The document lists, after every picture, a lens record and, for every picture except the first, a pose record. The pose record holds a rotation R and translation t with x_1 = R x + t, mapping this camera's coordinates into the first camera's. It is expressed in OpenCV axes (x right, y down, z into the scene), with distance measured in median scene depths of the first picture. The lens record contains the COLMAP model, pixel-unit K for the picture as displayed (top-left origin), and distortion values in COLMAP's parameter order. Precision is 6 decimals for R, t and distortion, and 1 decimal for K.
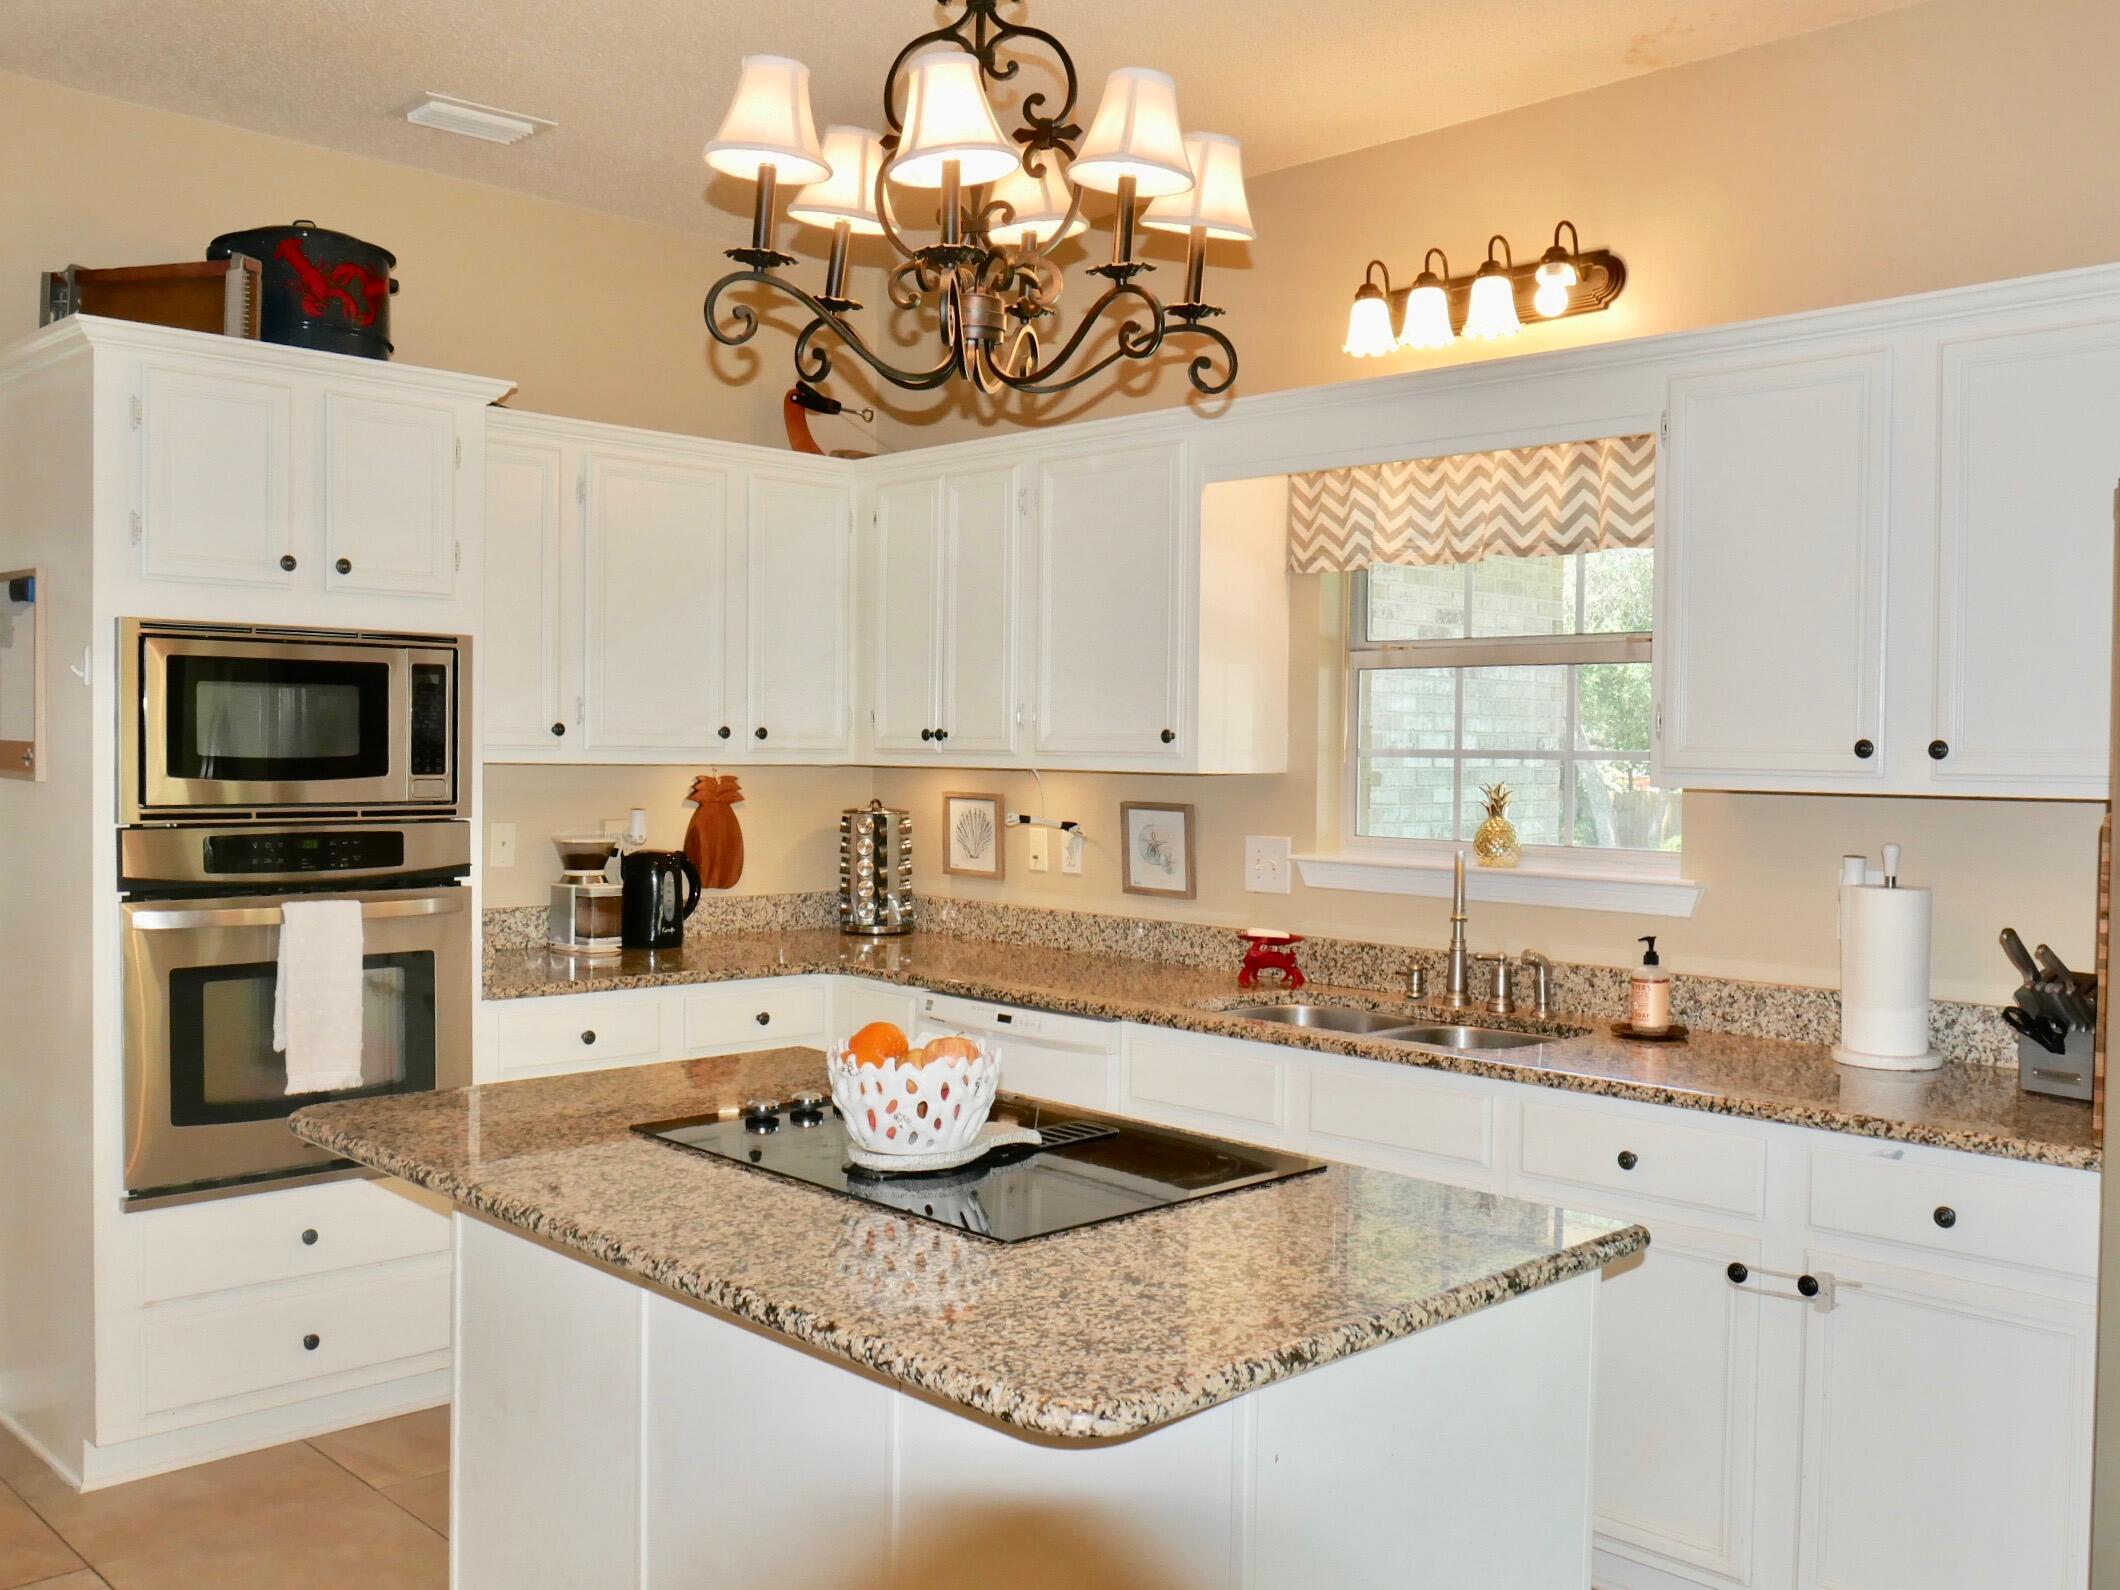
lens RADIAL K [[1905.7, 0, 1048.8], [0, 1905.7, 787.3], [0, 0, 1]] dist [-0.005640, 0.000409]
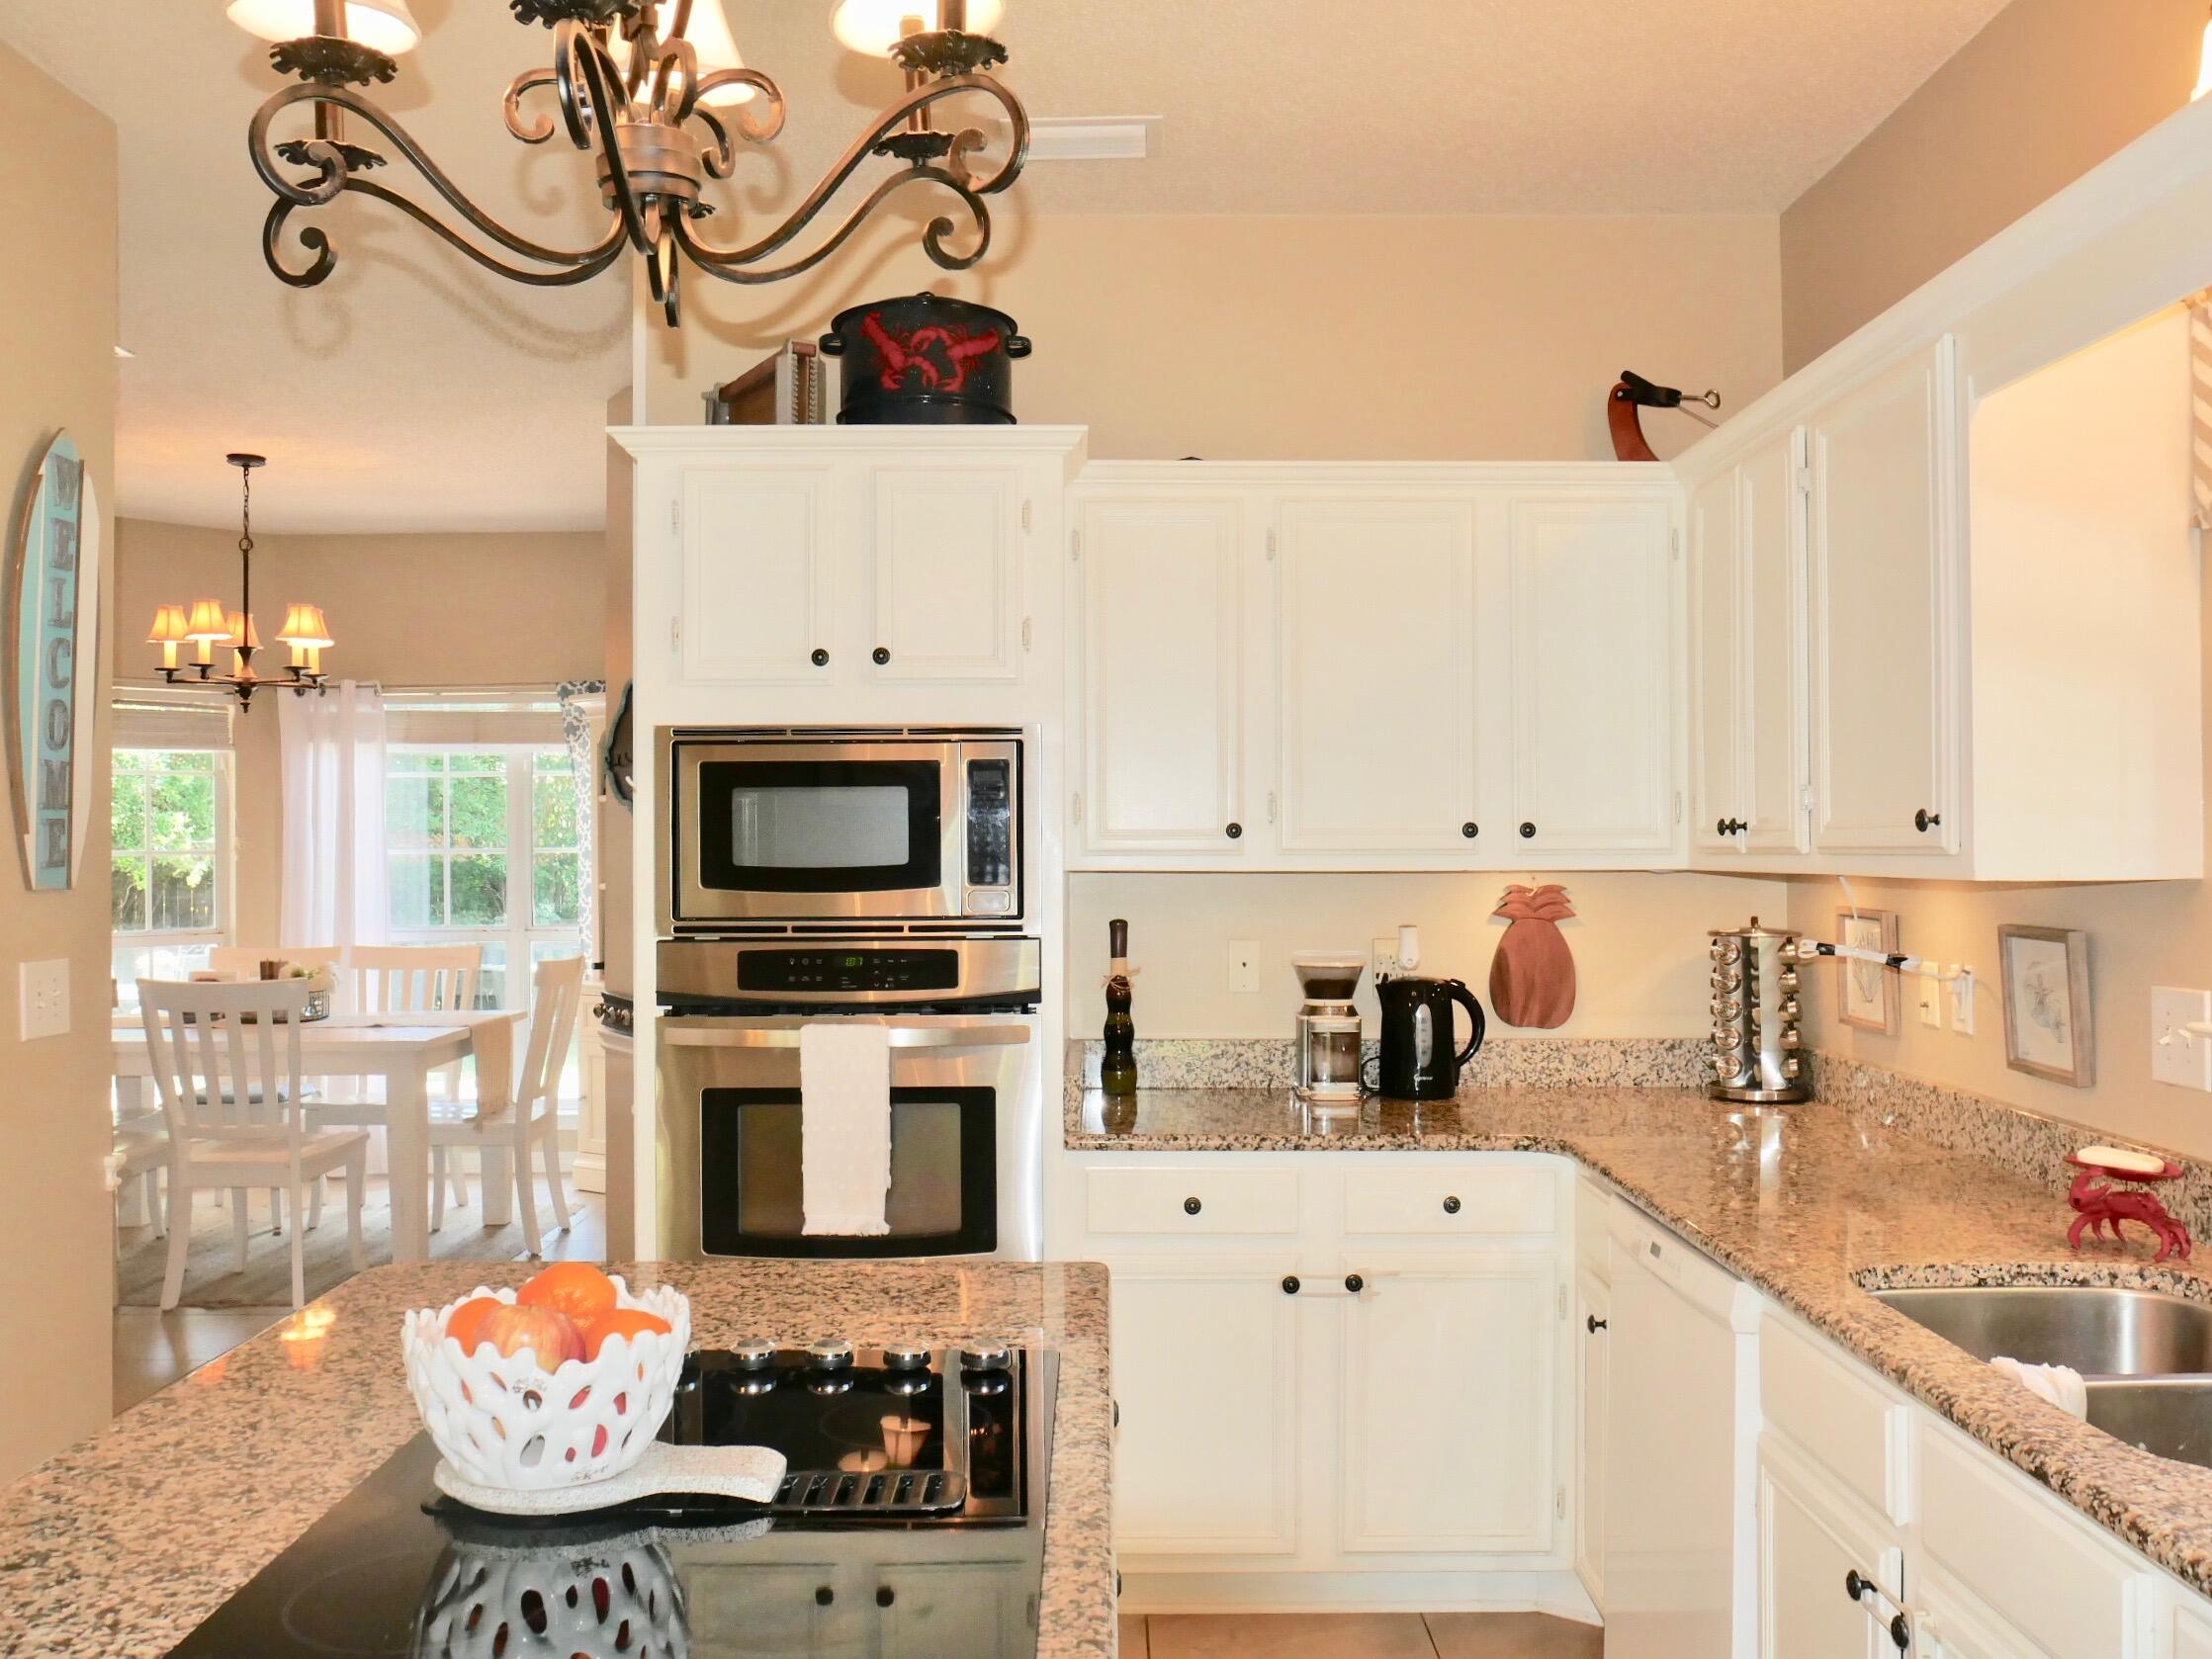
lens RADIAL K [[1873.4, 0, 1106.1], [0, 1873.4, 841.7], [0, 0, 1]] dist [-0.028455, 0.005253]
pose [[0.720005, -0.017250, -0.693754, 0.302854], [-0.002221, 0.999629, -0.027161, -0.003353], [0.693965, 0.021097, 0.719699, 0.405289]]
